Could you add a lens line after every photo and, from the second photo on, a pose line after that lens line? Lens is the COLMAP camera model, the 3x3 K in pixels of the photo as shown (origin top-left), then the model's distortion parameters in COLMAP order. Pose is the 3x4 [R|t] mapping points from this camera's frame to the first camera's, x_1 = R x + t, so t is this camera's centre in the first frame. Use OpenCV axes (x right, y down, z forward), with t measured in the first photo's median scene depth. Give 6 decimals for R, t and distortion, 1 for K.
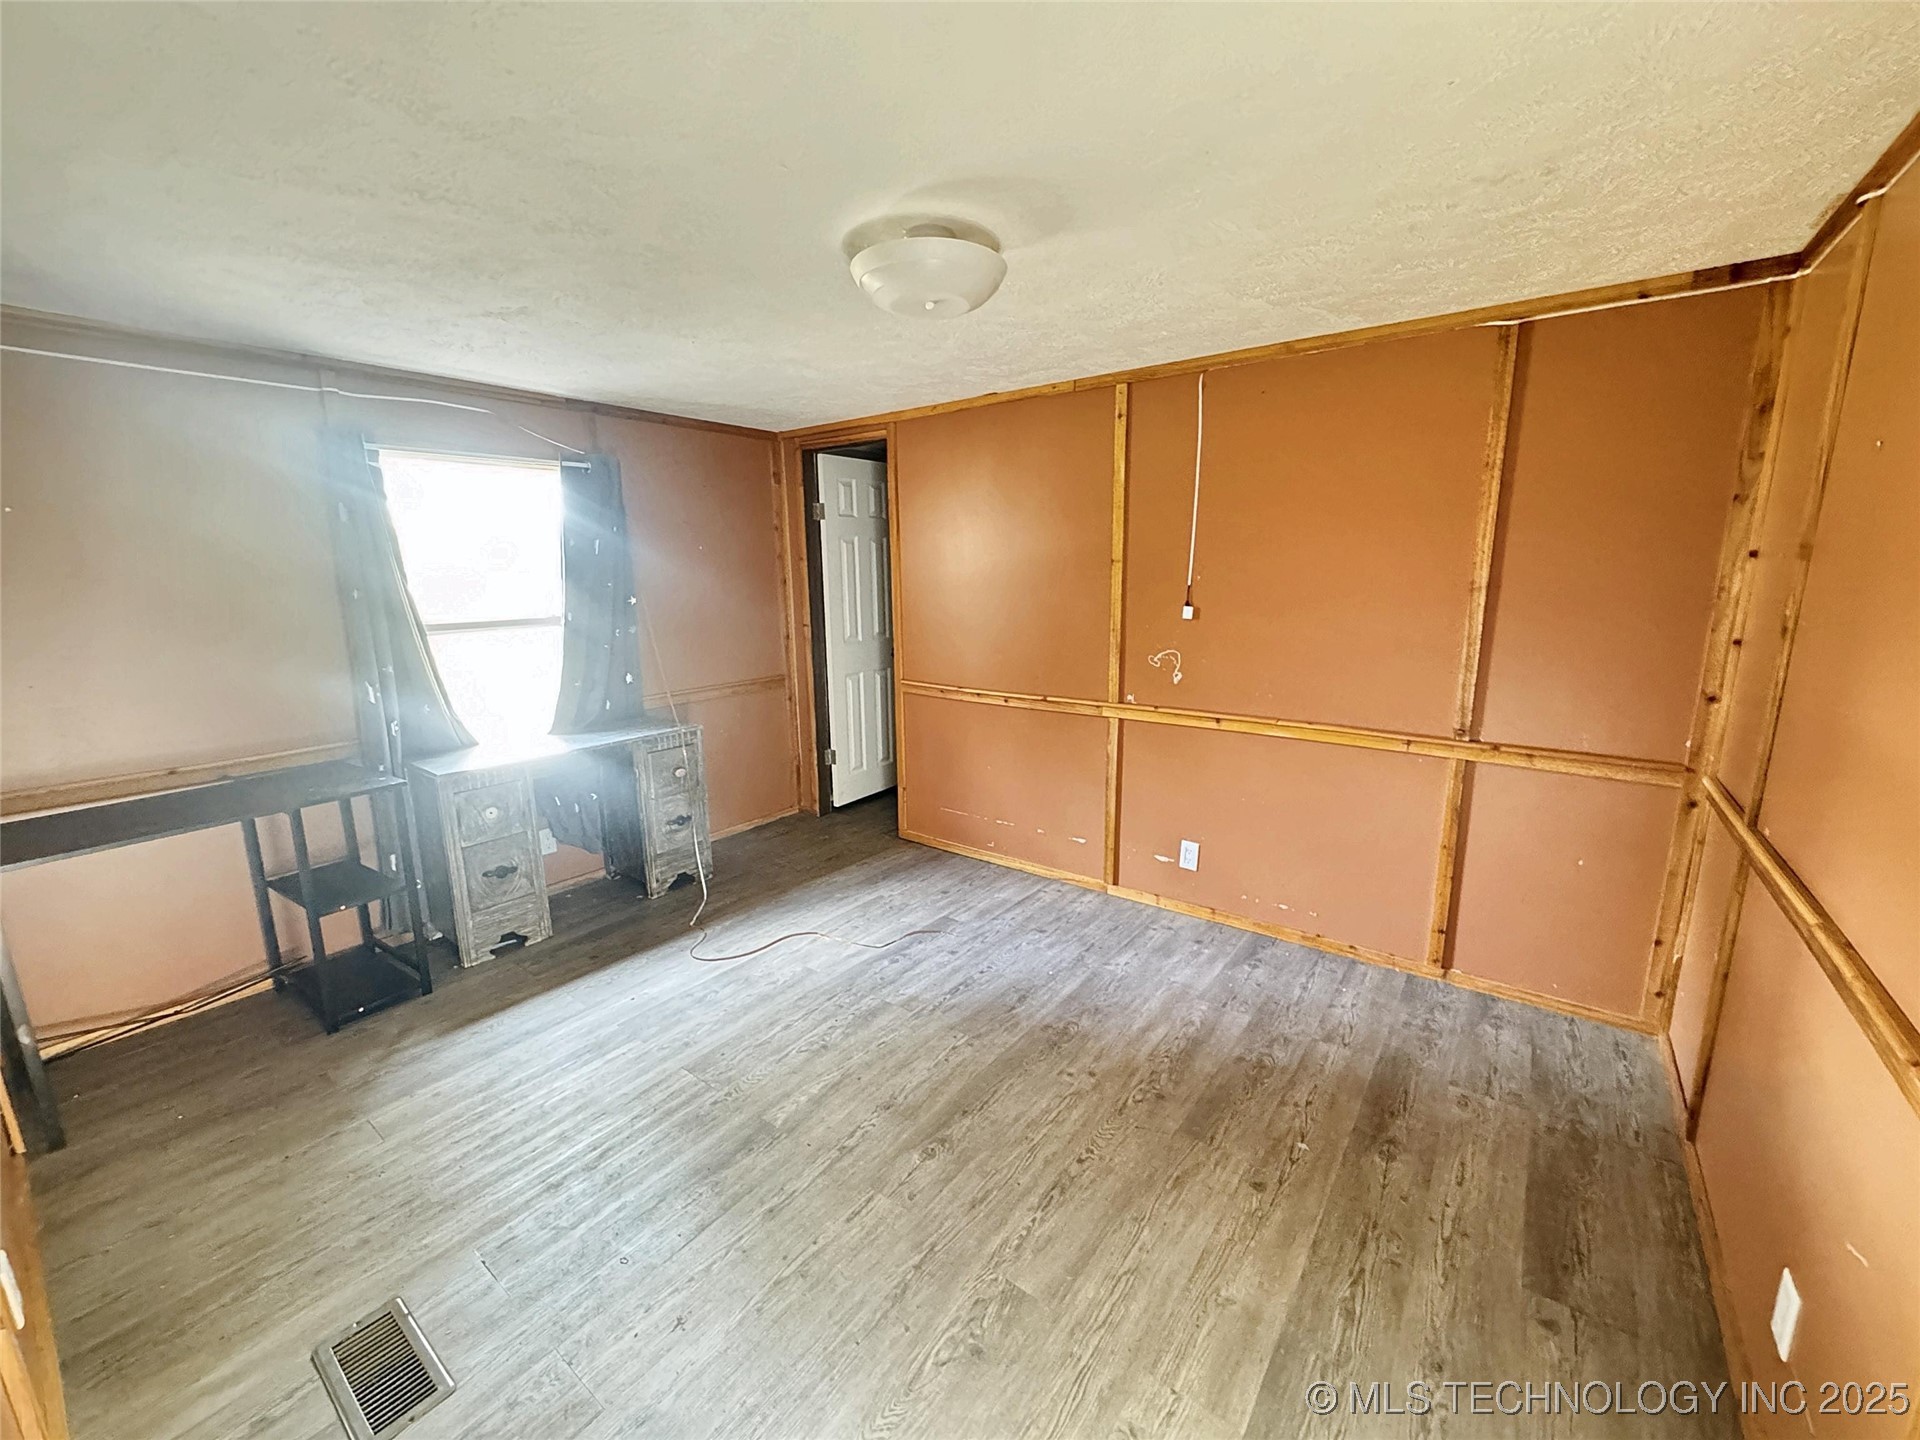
lens RADIAL K [[765.8, 0, 960.0], [0, 765.8, 714.7], [0, 0, 1]] dist [-0.000862, 0.000000]
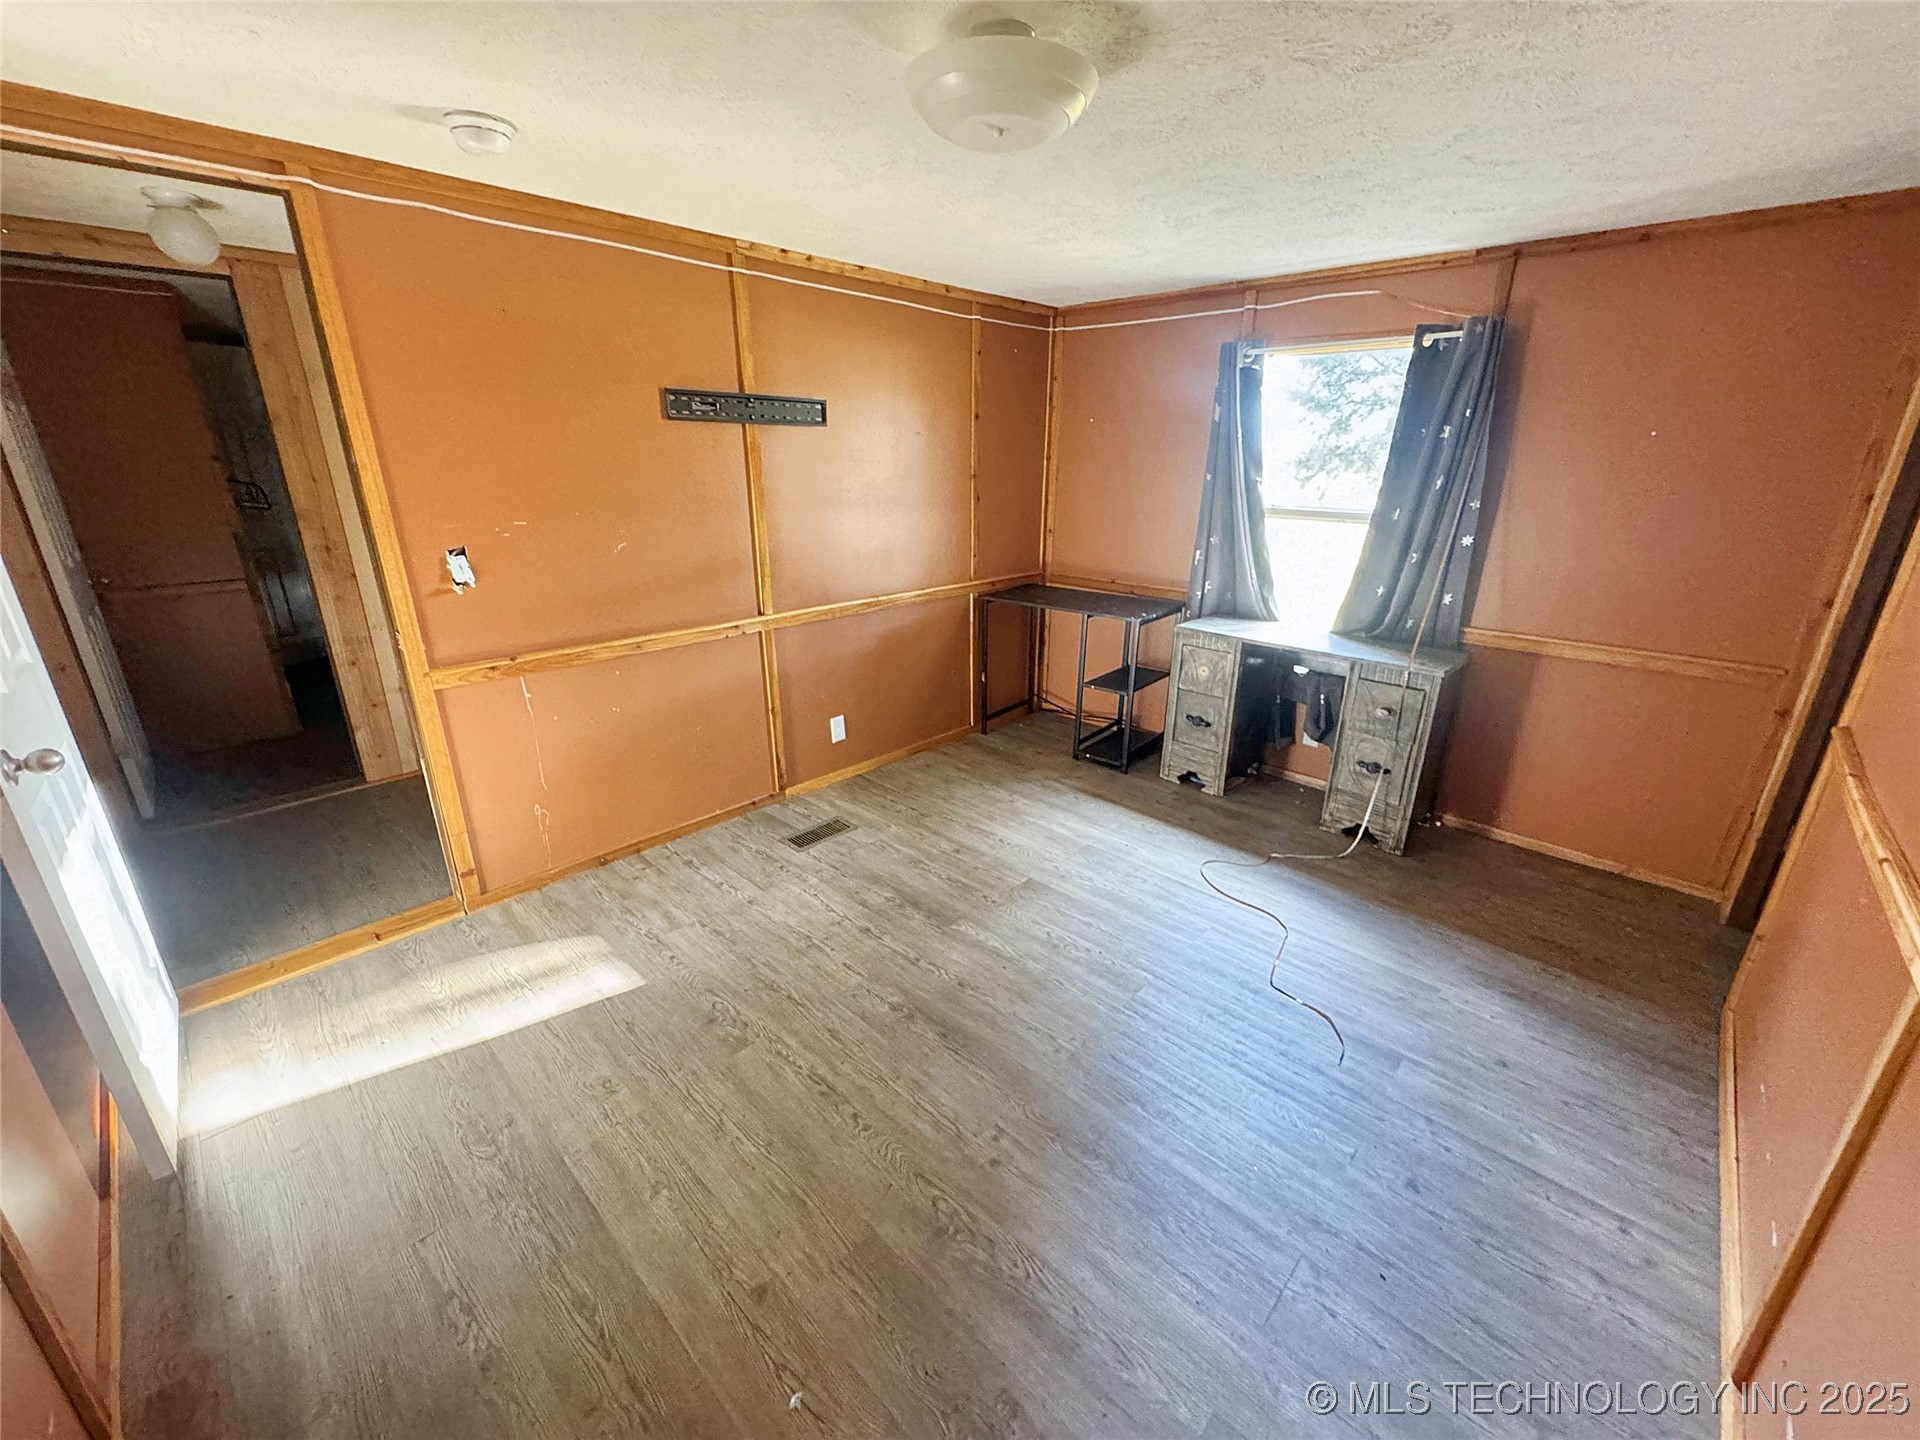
lens RADIAL K [[764.2, 0, 961.8], [0, 764.2, 715.6], [0, 0, 1]] dist [-0.002384, 0.000184]
pose [[-0.105215, 0.334635, -0.936456, 0.793292], [-0.198736, 0.915611, 0.349515, -0.209348], [0.974389, 0.222882, -0.029832, 0.962224]]
